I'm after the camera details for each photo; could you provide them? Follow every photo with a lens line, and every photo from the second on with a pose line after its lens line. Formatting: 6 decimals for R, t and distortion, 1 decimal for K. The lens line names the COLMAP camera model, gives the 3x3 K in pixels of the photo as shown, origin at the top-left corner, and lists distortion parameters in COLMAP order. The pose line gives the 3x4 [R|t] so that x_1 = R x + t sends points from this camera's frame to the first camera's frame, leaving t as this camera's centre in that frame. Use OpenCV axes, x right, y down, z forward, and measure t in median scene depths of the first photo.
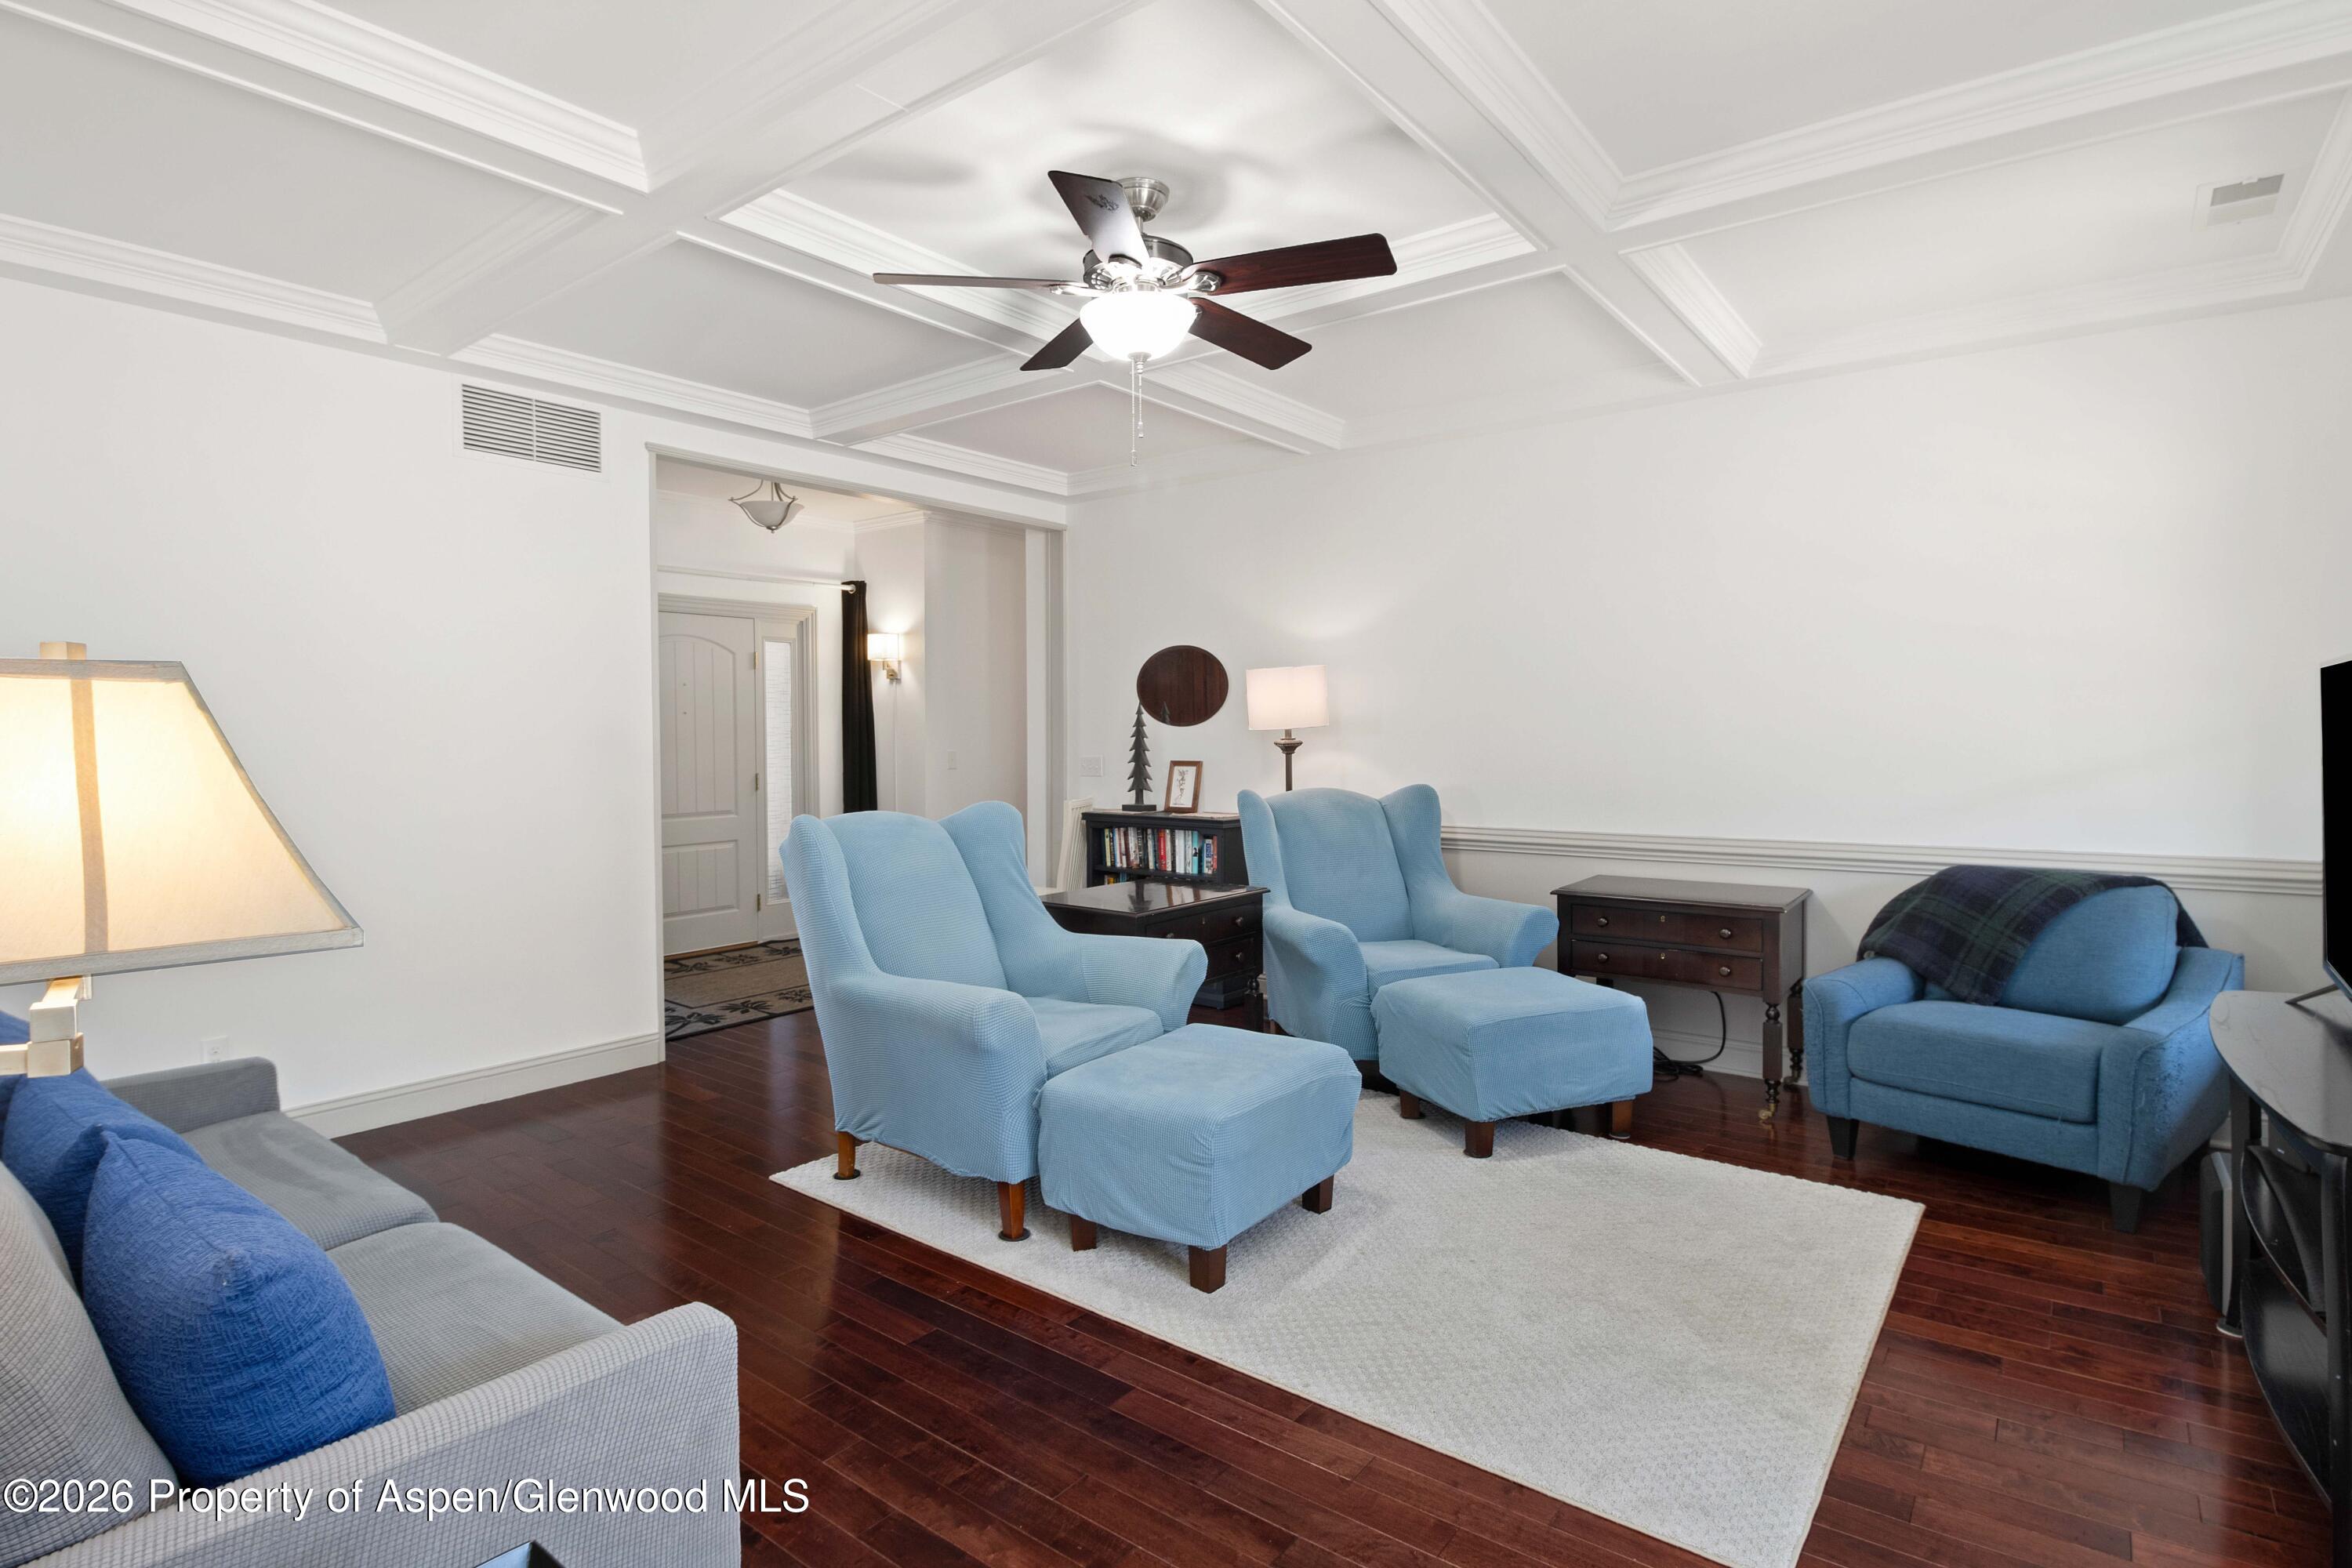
lens RADIAL K [[1151.5, 0, 1166.1], [0, 1151.5, 737.4], [0, 0, 1]] dist [0.001413, 0.000019]
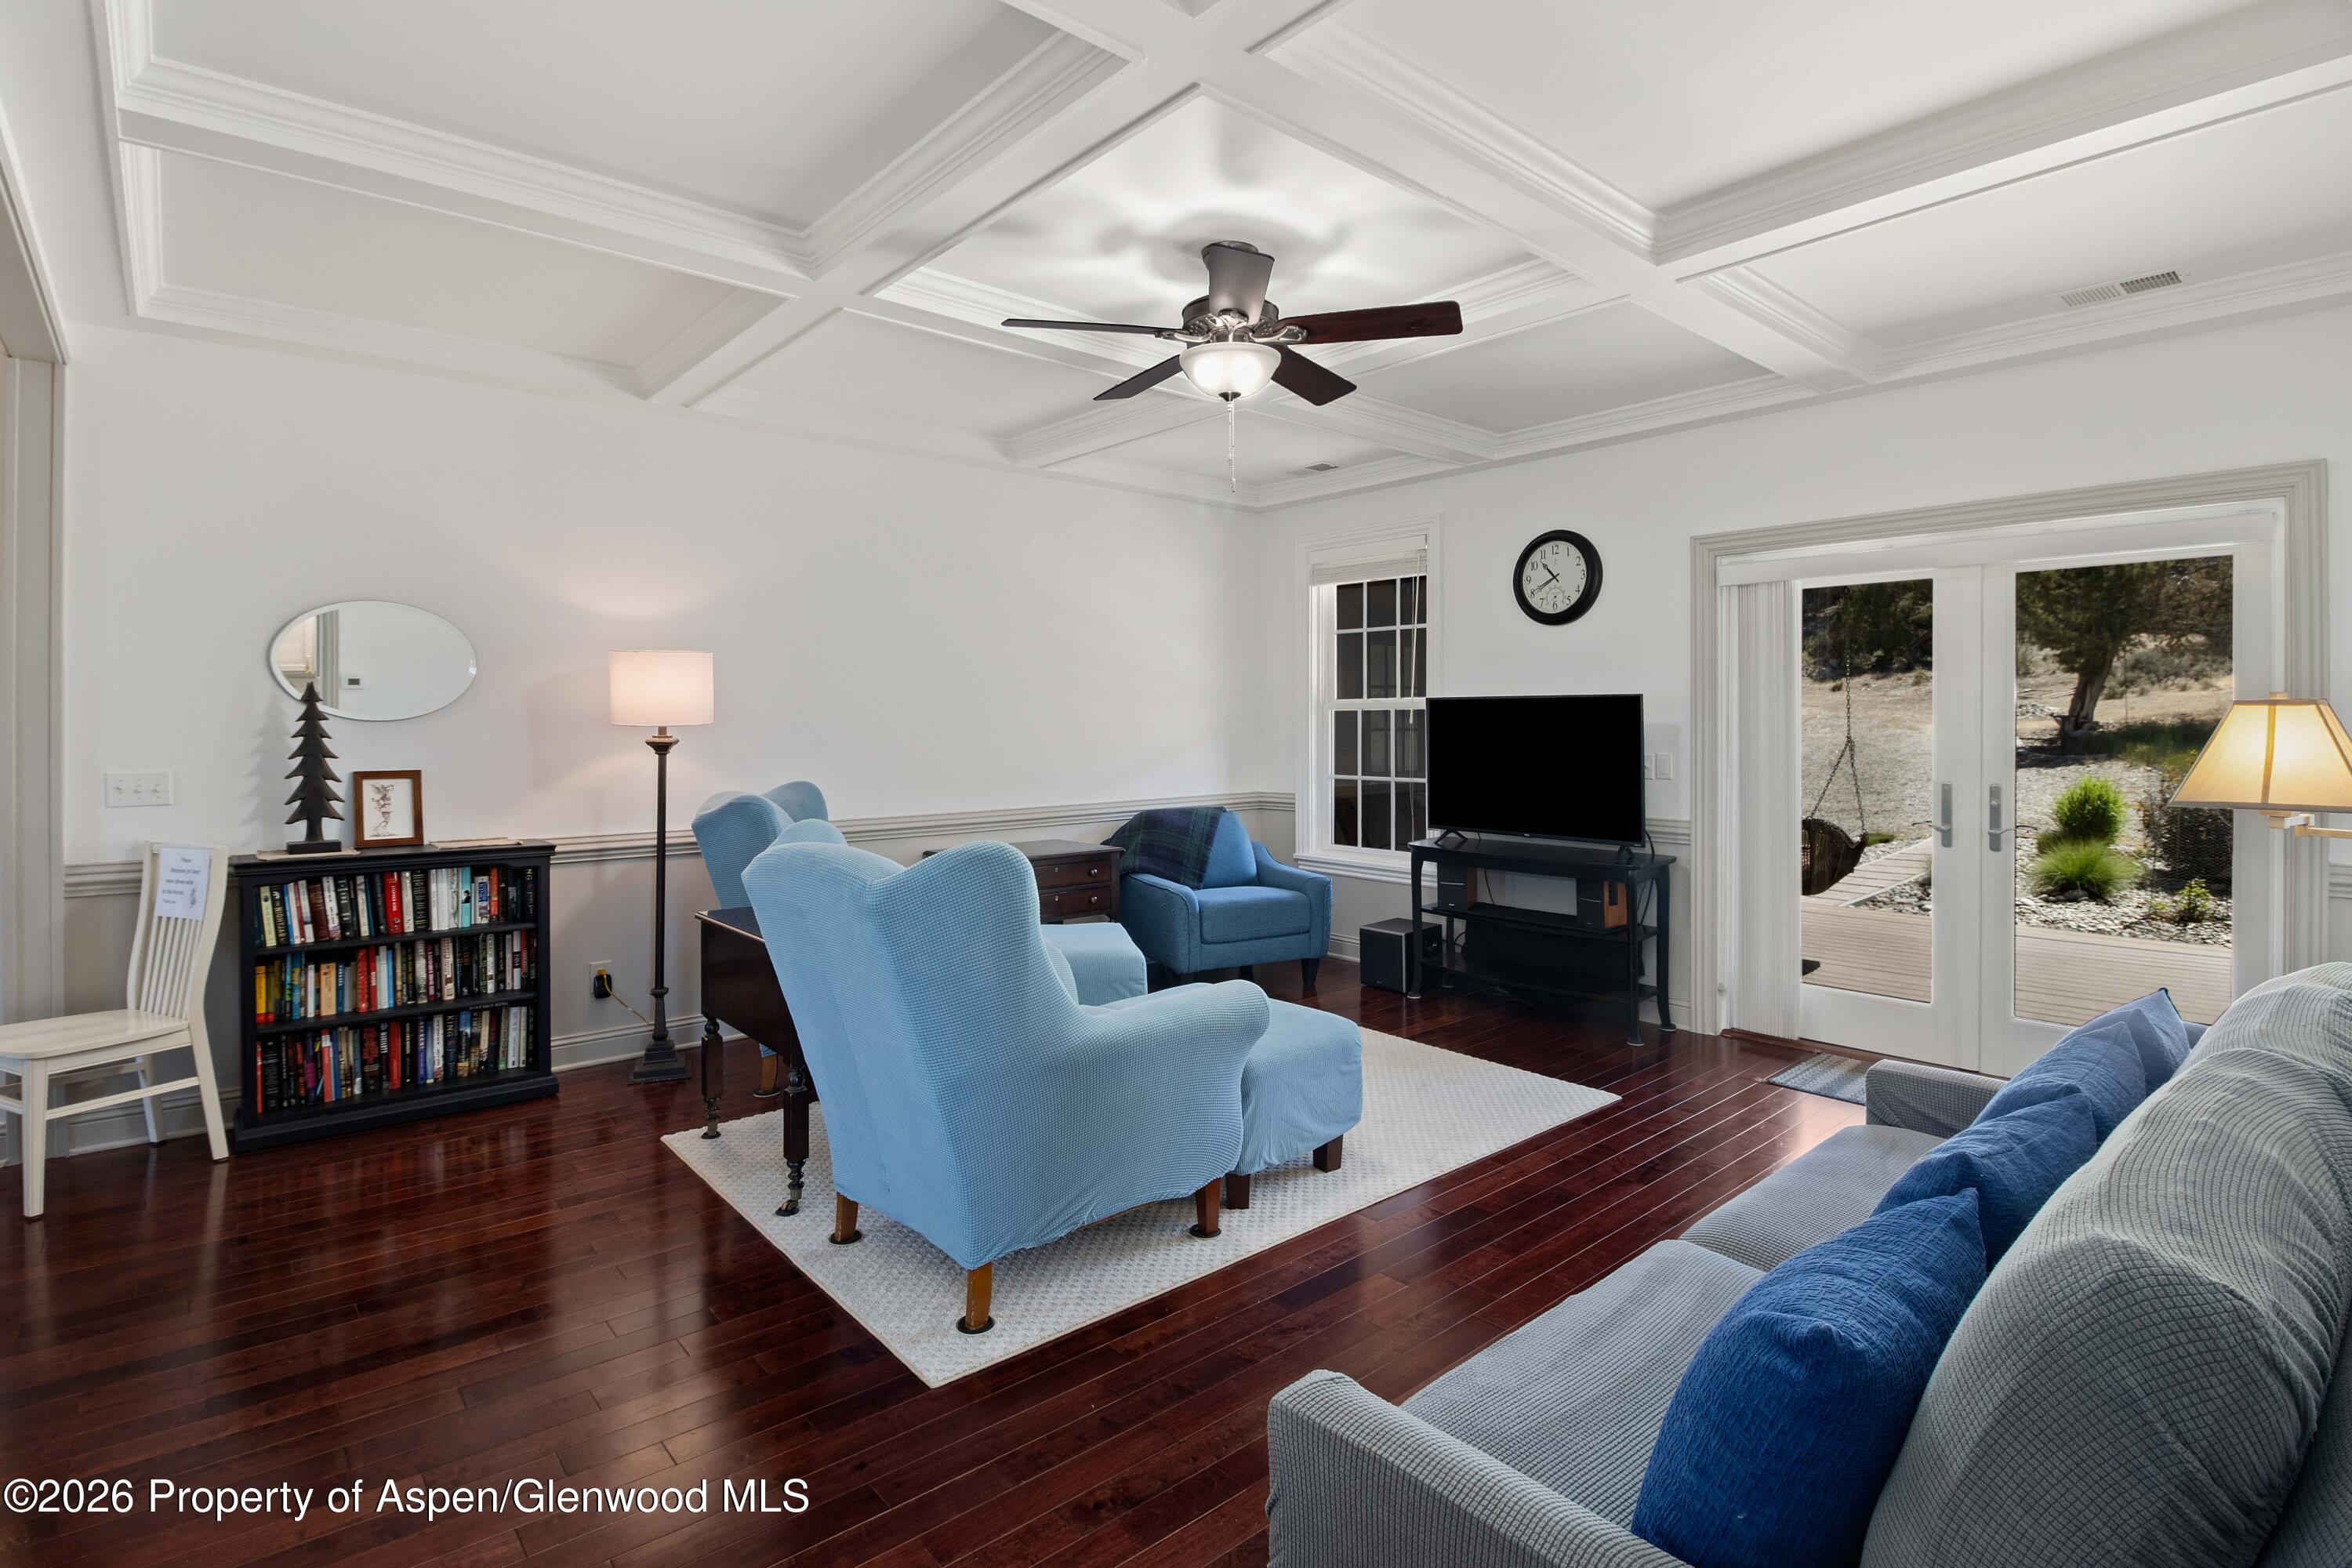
lens RADIAL K [[1151.5, 0, 1166.1], [0, 1151.5, 737.4], [0, 0, 1]] dist [0.001413, 0.000019]
pose [[0.203819, -0.005549, 0.978993, -0.559603], [0.003480, 0.999982, 0.004944, -0.000765], [-0.979002, 0.002400, 0.203835, 0.417378]]
